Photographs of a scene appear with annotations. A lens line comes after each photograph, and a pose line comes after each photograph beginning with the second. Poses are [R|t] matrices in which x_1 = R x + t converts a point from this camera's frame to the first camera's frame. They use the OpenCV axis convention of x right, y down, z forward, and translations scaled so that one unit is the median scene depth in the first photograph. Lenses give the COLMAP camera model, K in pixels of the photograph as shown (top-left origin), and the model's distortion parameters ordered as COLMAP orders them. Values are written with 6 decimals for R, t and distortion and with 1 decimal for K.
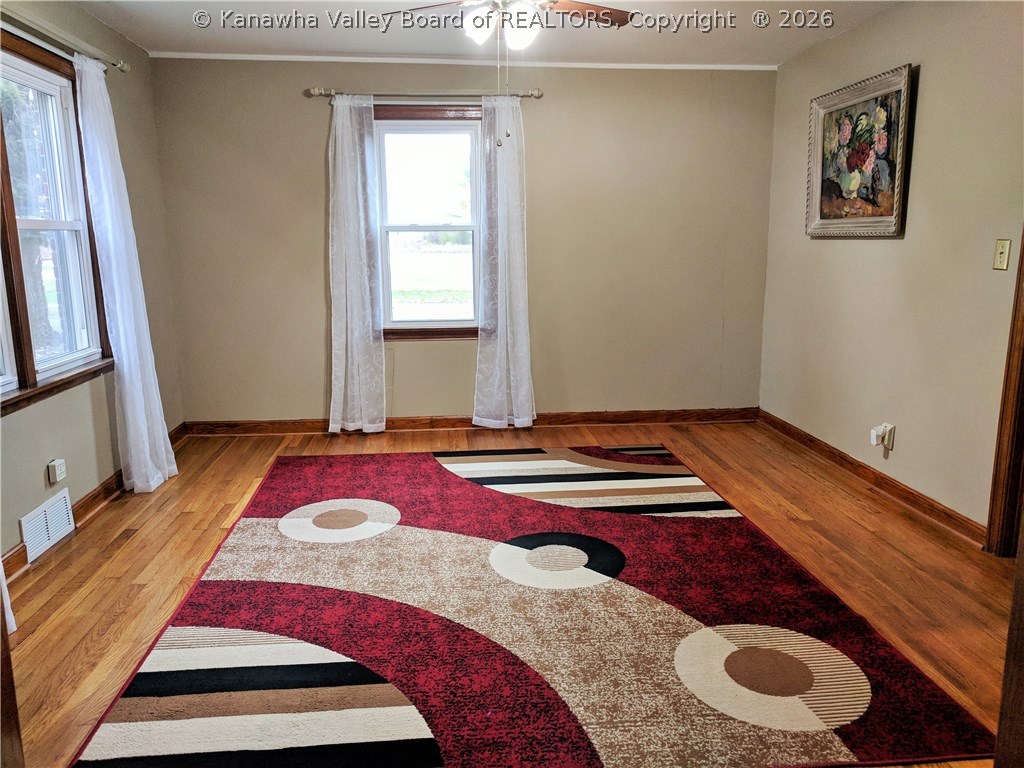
lens RADIAL K [[777.6, 0, 512.0], [0, 777.6, 384.0], [0, 0, 1]] dist [-0.072187, 0.008413]
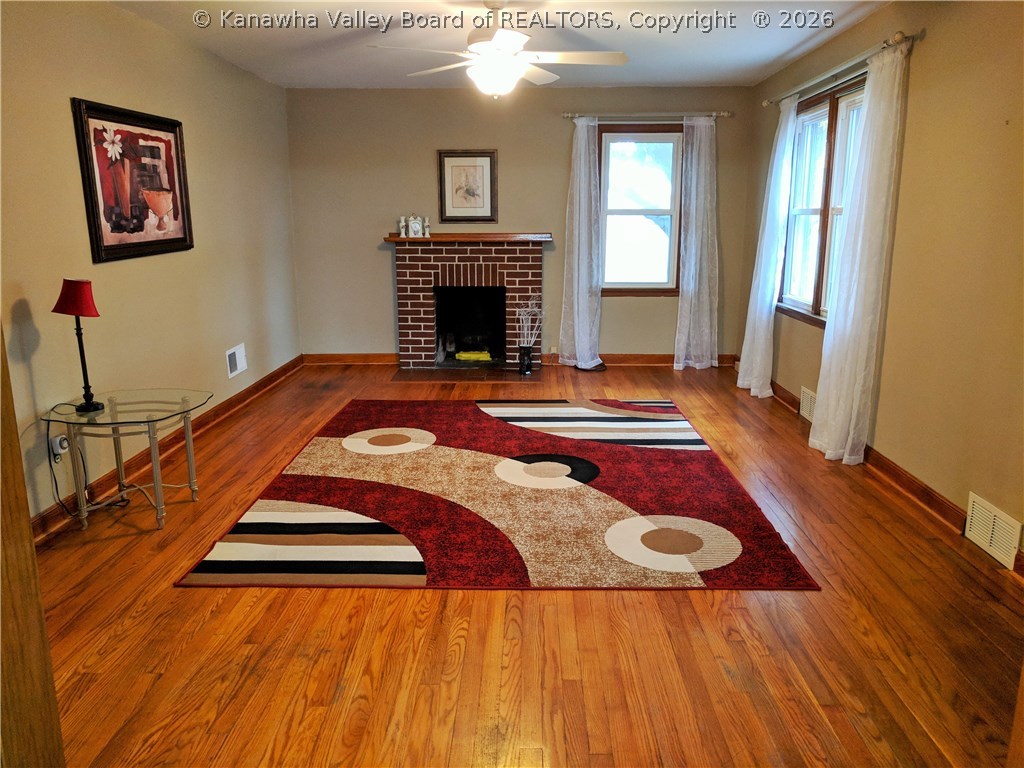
lens RADIAL K [[777.6, 0, 512.0], [0, 777.6, 384.0], [0, 0, 1]] dist [-0.072187, 0.008413]
pose [[0.992346, 0.025578, -0.120812, 0.164690], [-0.022031, 0.999289, 0.030606, 0.045359], [0.121509, -0.027710, 0.992203, -0.314053]]
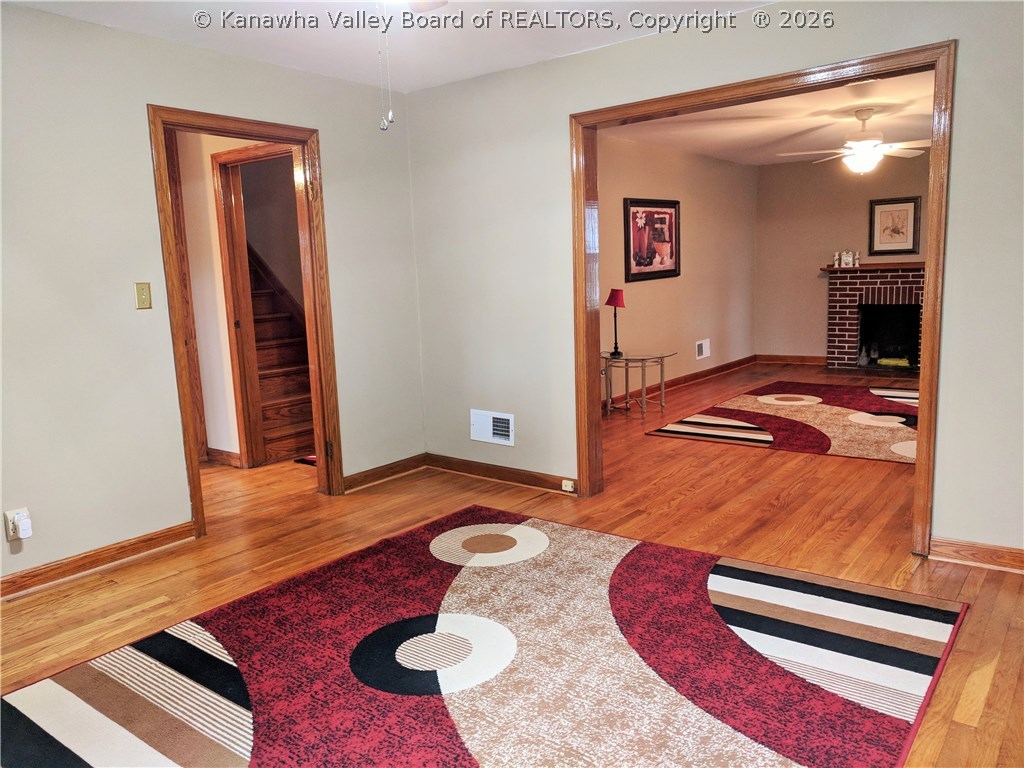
lens RADIAL K [[777.6, 0, 512.0], [0, 777.6, 384.0], [0, 0, 1]] dist [-0.072187, 0.008413]
pose [[-0.727545, -0.069671, 0.682513, -0.586619], [0.167801, 0.946544, 0.275496, -0.278782], [-0.665223, 0.314962, -0.676962, 1.516453]]
